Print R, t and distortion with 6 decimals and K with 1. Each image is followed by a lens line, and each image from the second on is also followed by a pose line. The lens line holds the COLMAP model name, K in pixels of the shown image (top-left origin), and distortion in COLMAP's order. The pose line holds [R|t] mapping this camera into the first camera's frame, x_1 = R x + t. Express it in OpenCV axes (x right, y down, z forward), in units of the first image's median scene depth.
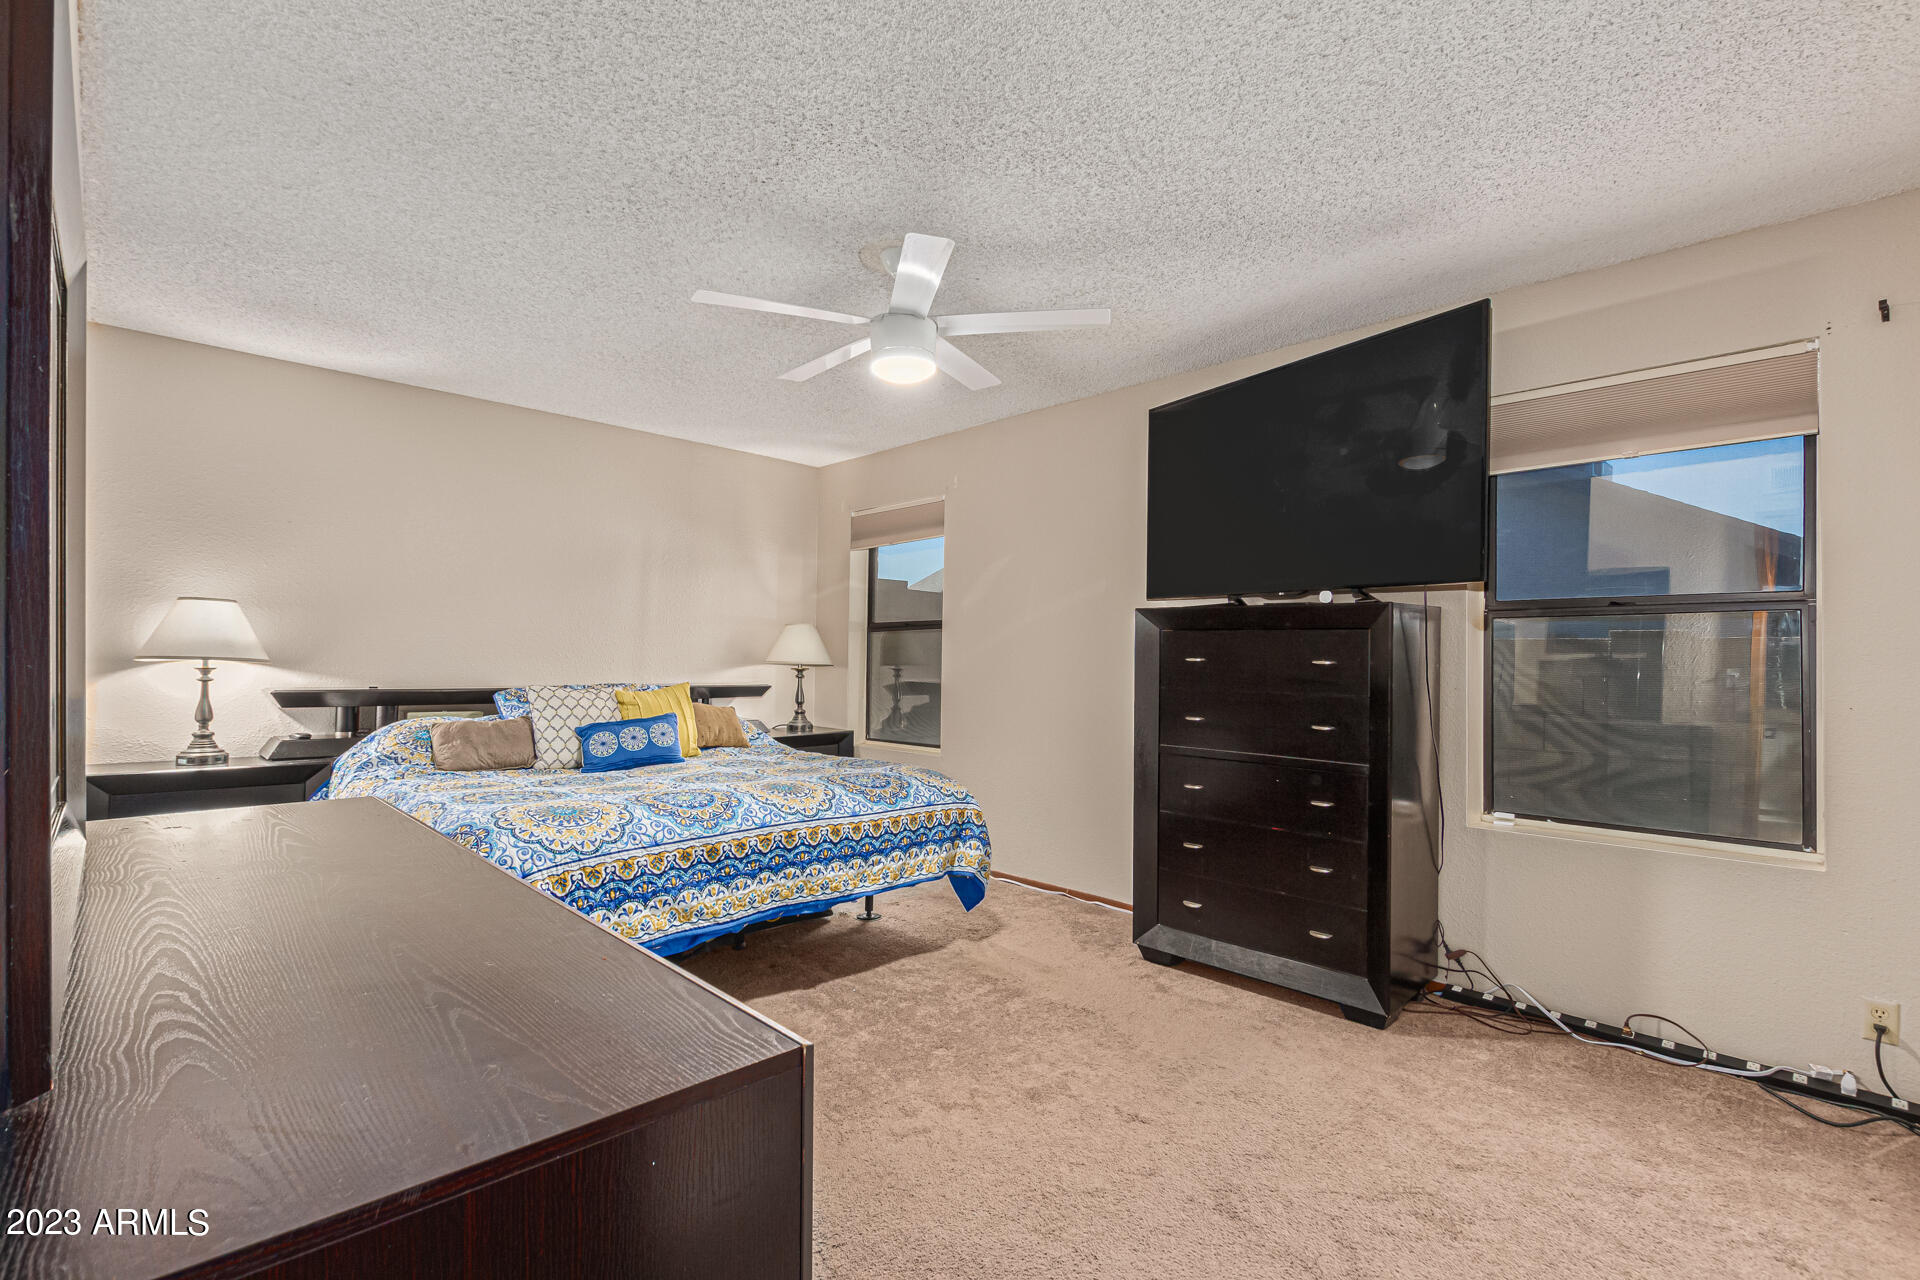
lens RADIAL K [[878.7, 0, 939.7], [0, 878.7, 647.5], [0, 0, 1]] dist [0.002949, -0.001638]
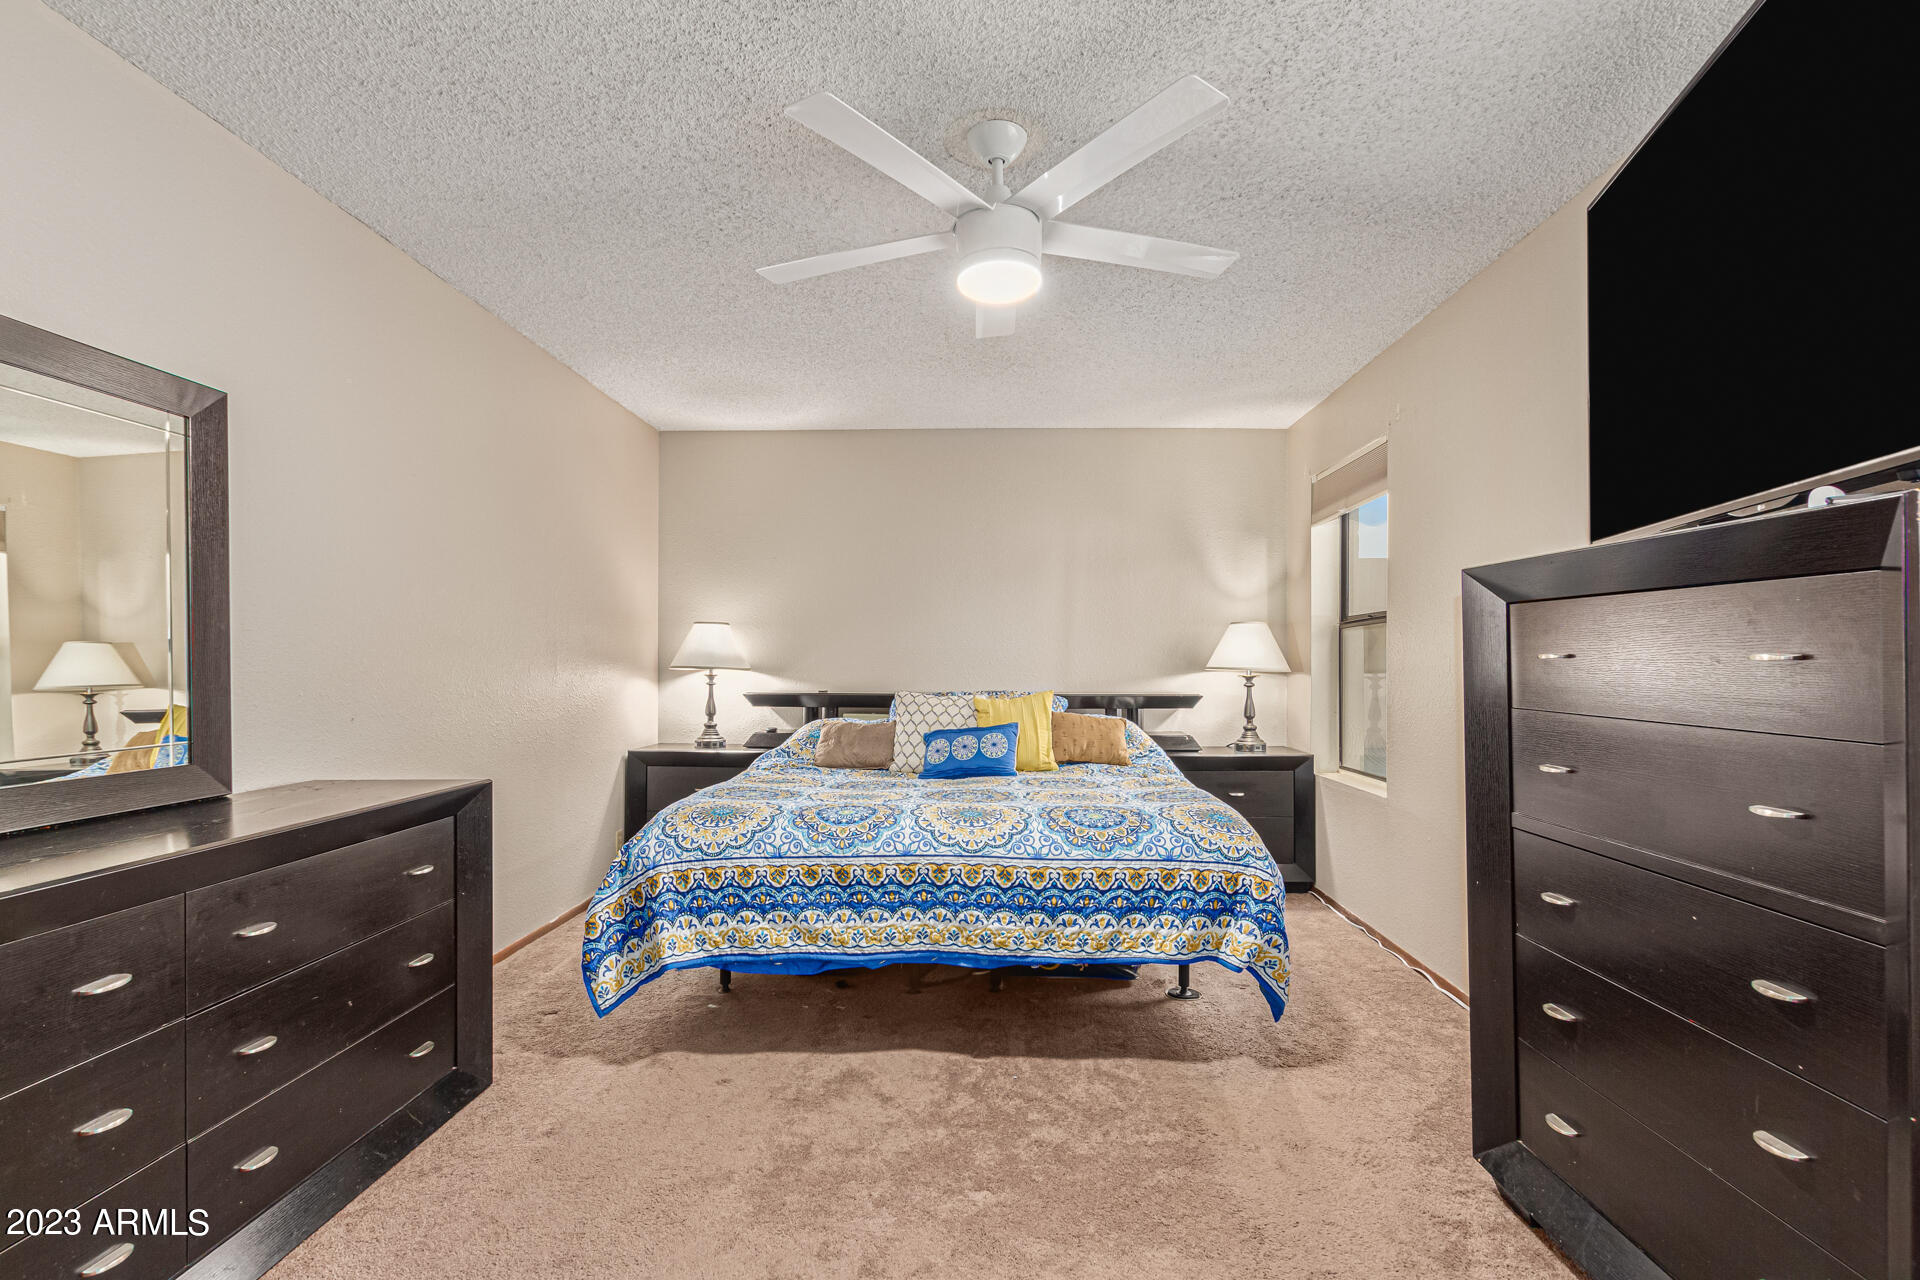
lens RADIAL K [[878.7, 0, 949.6], [0, 878.7, 655.9], [0, 0, 1]] dist [0.002949, -0.001638]
pose [[0.699161, -0.017015, -0.714761, 0.420683], [0.016573, 0.999834, -0.007591, 0.011905], [0.714772, -0.006538, 0.699327, 0.385330]]
